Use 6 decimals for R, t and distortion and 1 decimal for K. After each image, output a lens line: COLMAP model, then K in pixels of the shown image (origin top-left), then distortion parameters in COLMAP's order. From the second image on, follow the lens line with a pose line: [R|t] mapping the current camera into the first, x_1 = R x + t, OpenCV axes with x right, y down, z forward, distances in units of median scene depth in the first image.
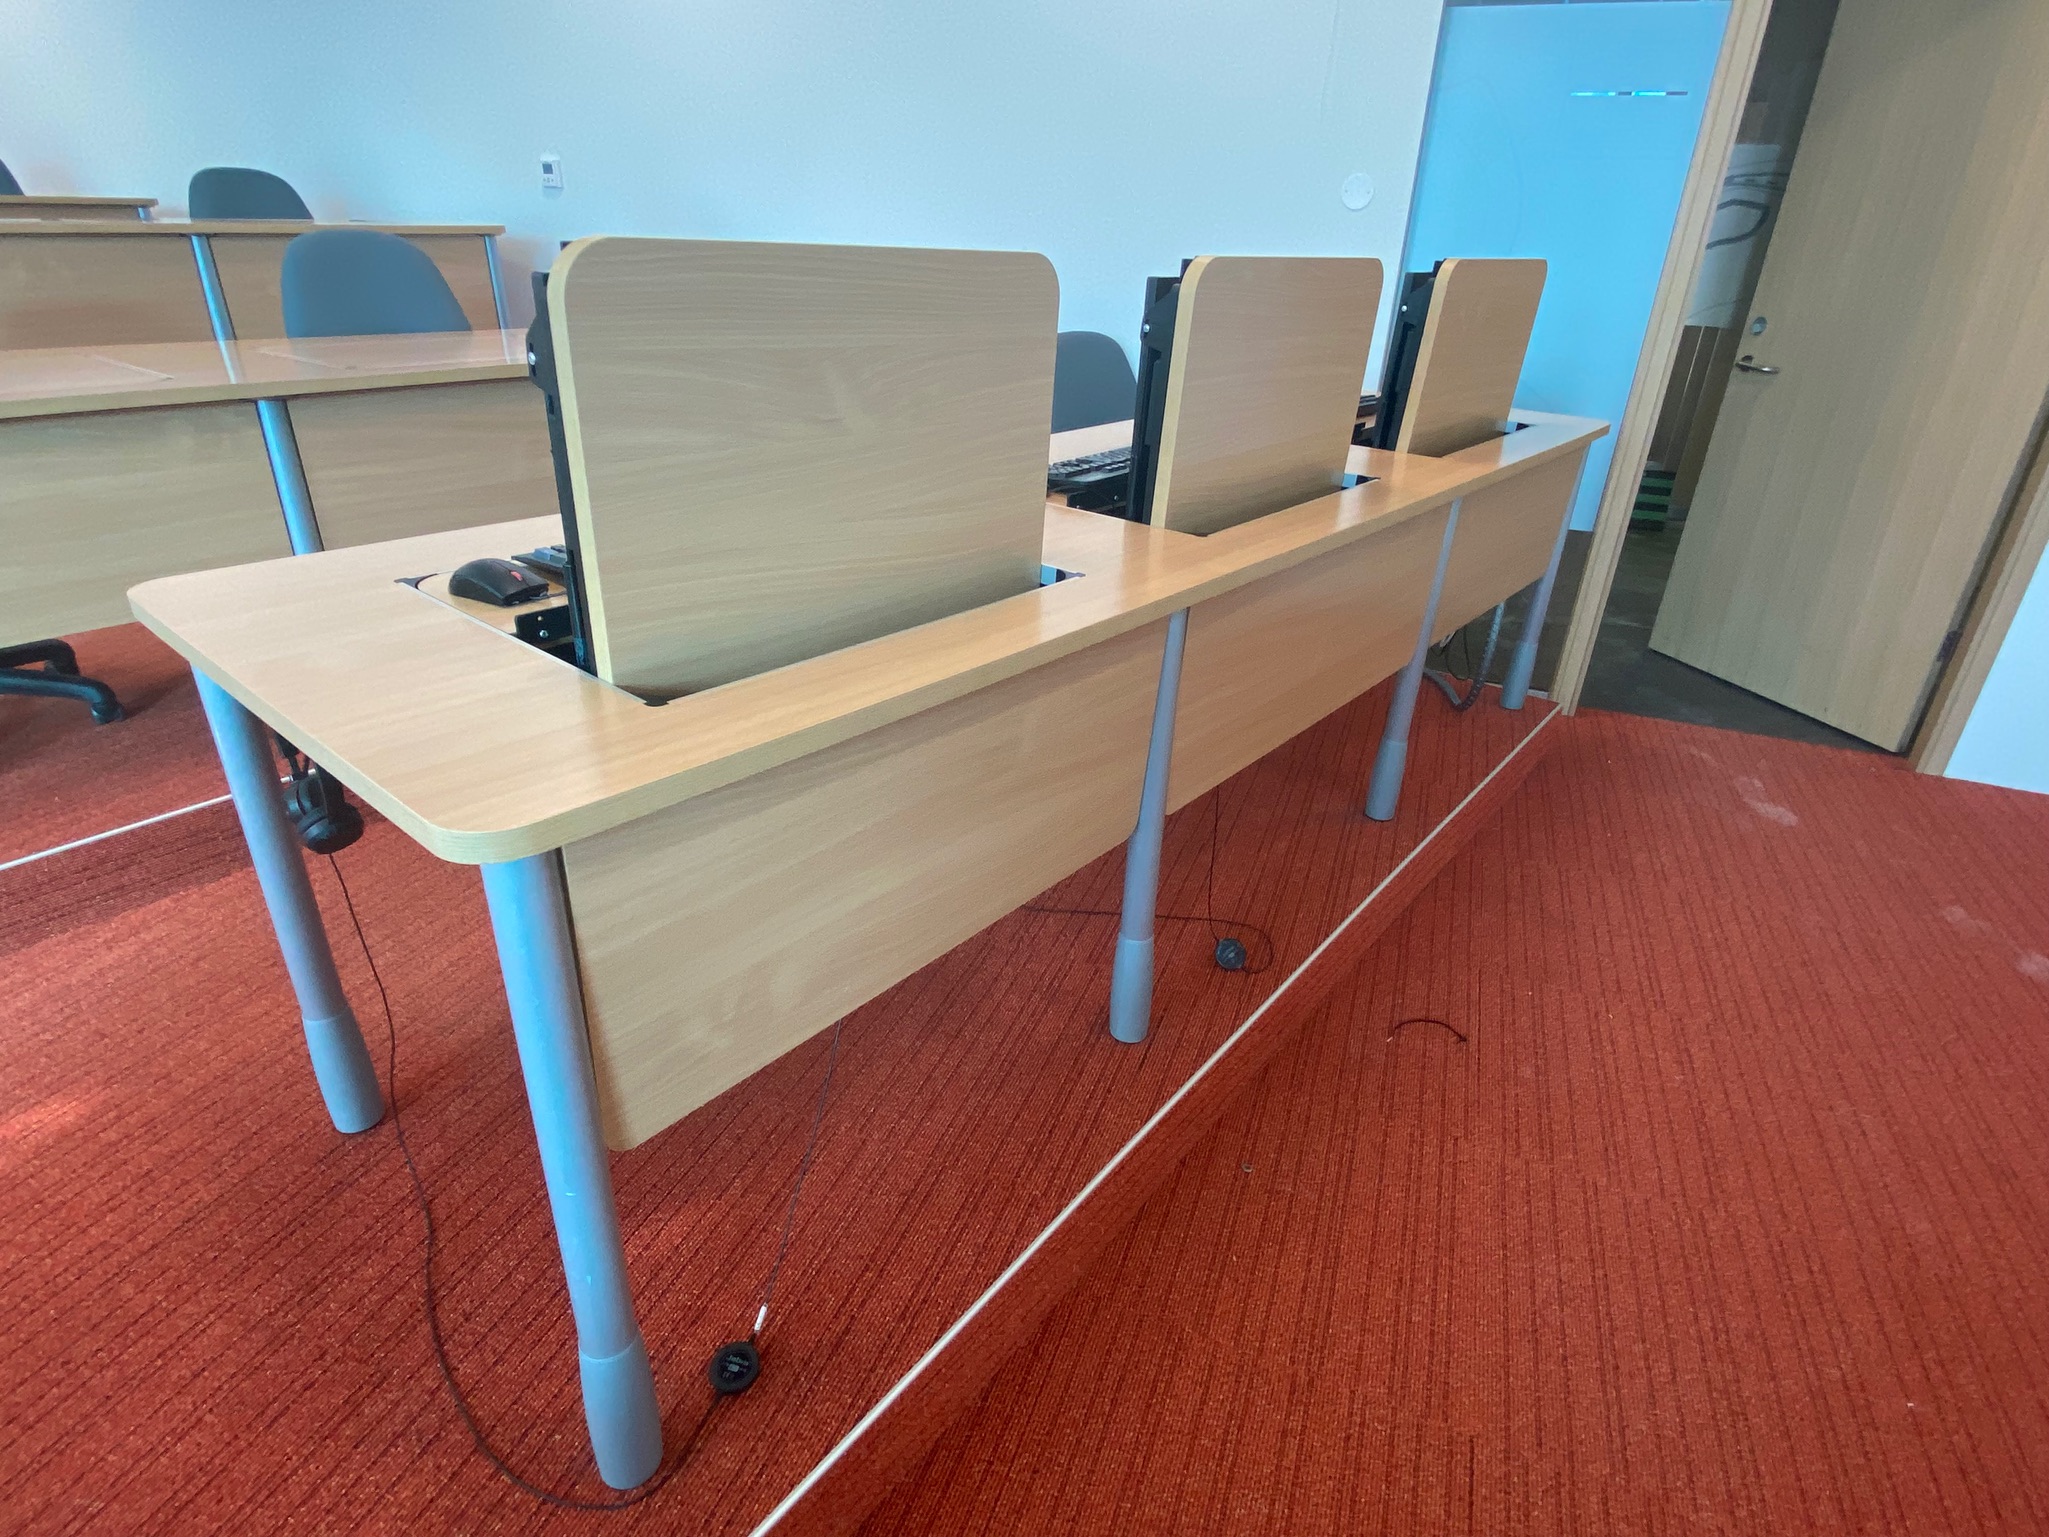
lens RADIAL K [[1087.0, 0, 1024.5], [0, 1087.0, 768.5], [0, 0, 1]] dist [0.006035, -0.001680]
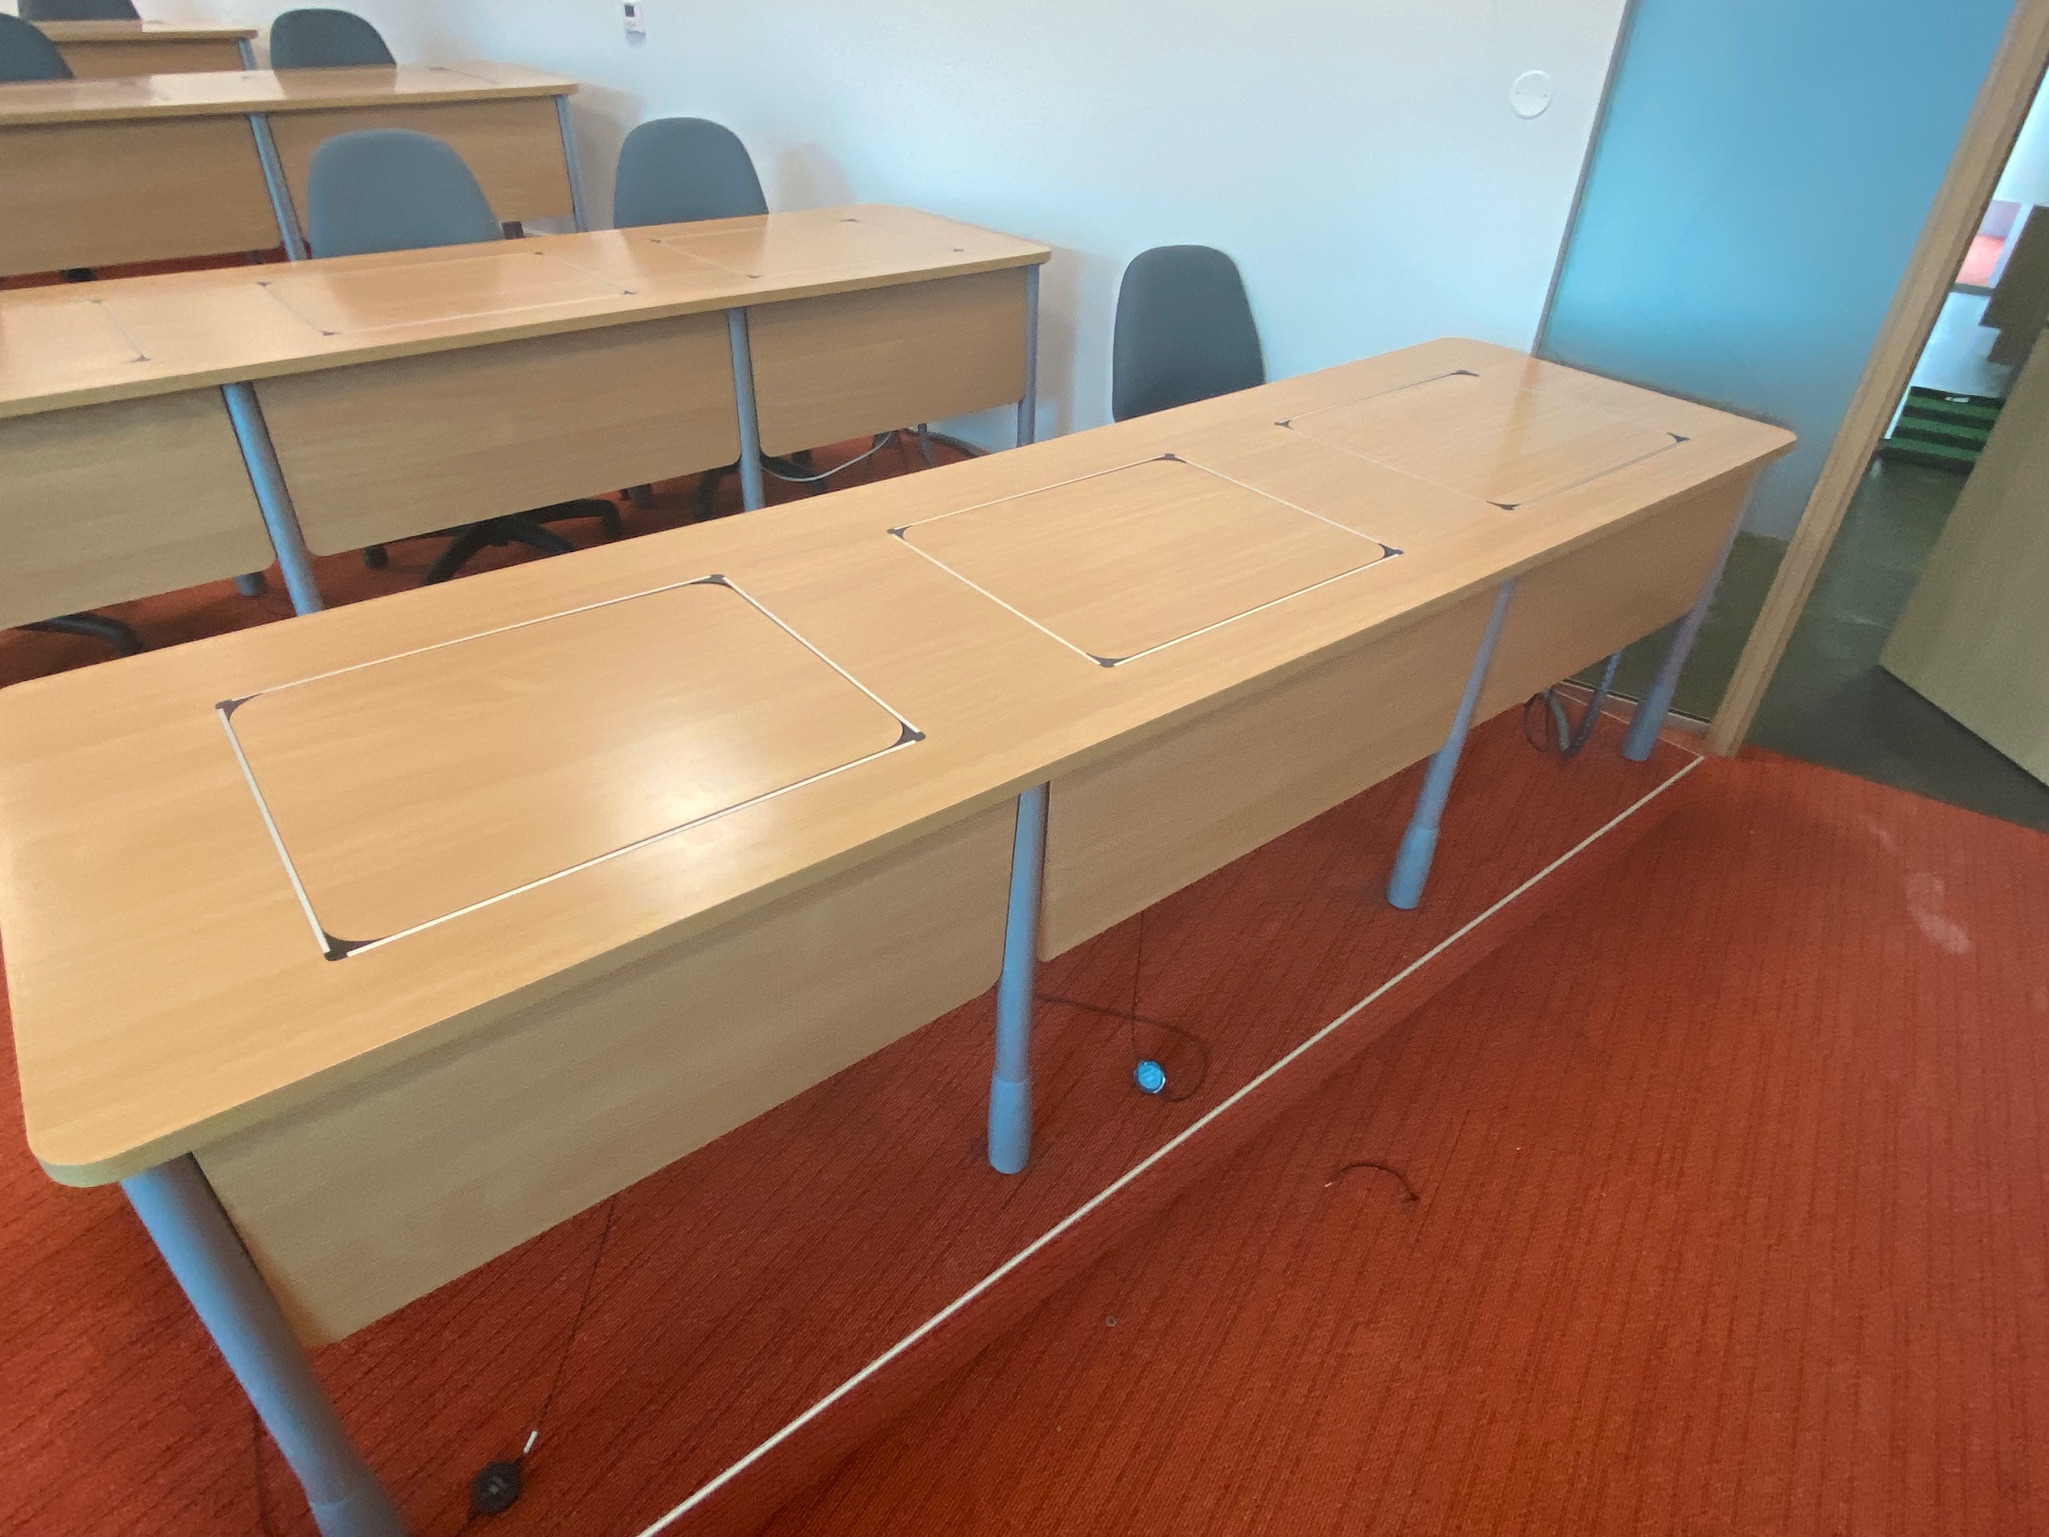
lens RADIAL K [[1193.7, 0, 1020.3], [0, 1193.7, 764.5], [0, 0, 1]] dist [-0.002857, 0.003330]
pose [[0.979672, 0.112612, -0.166019, 0.245901], [-0.088064, 0.984989, 0.148462, -0.253732], [0.180245, -0.130824, 0.974883, 0.044171]]
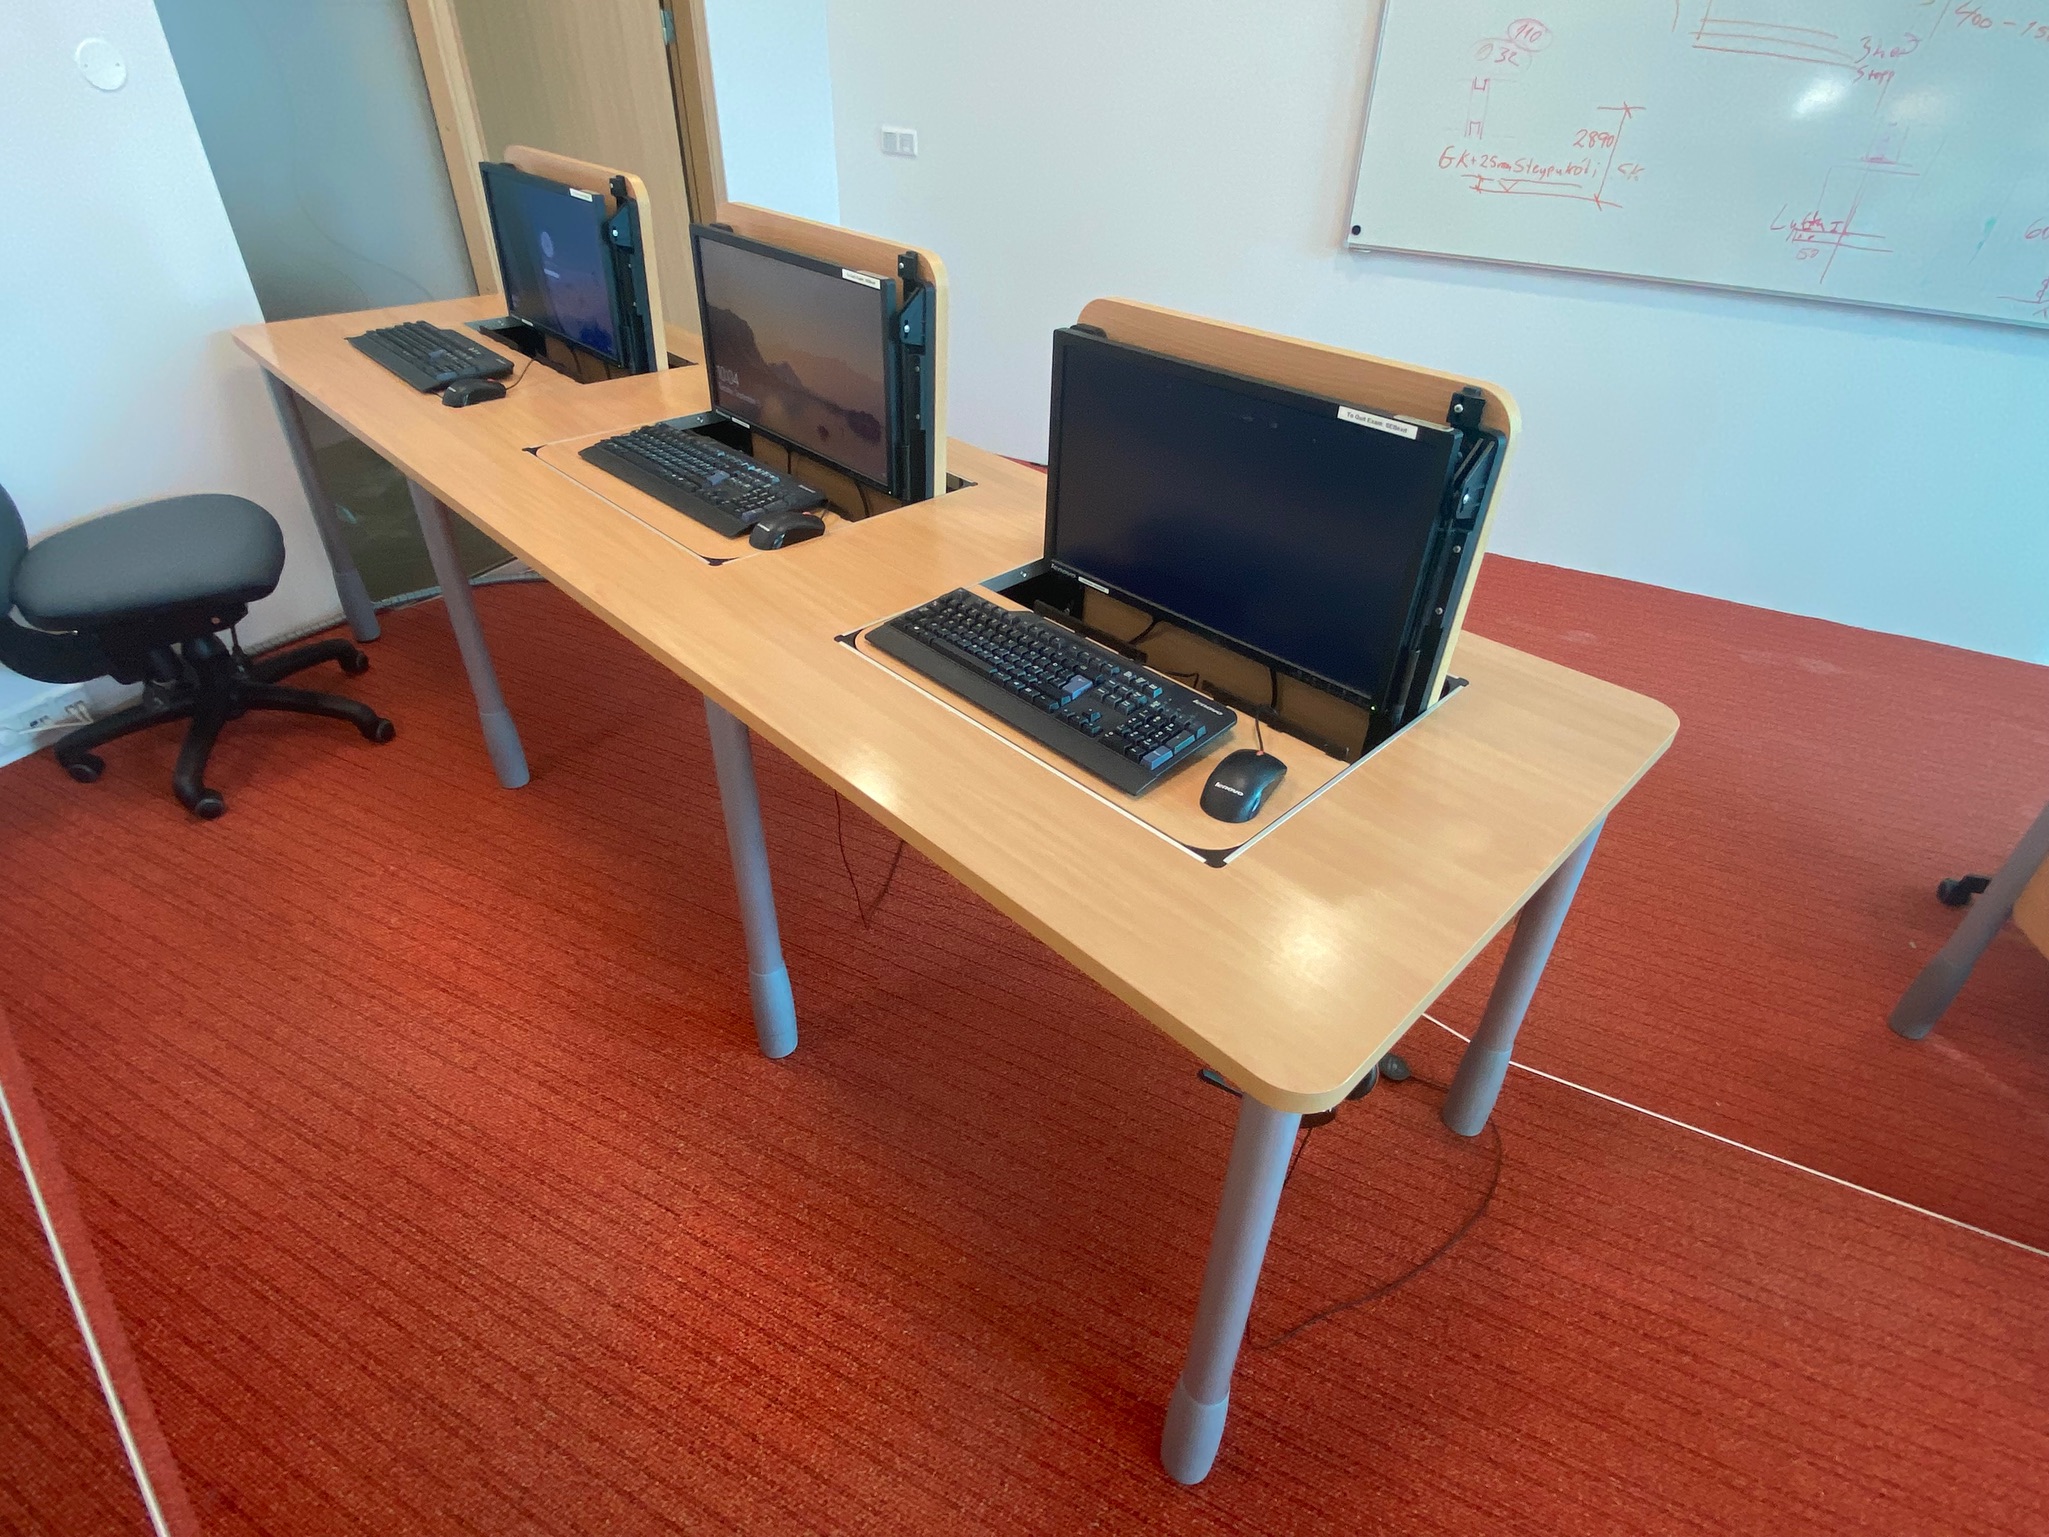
lens RADIAL K [[1069.5, 0, 1025.6], [0, 1069.5, 758.8], [0, 0, 1]] dist [0.012821, -0.017996]
pose [[0.079734, -0.589223, 0.804027, -0.890365], [0.423803, 0.750103, 0.507677, -0.523418], [-0.902238, 0.300270, 0.309523, 0.627477]]
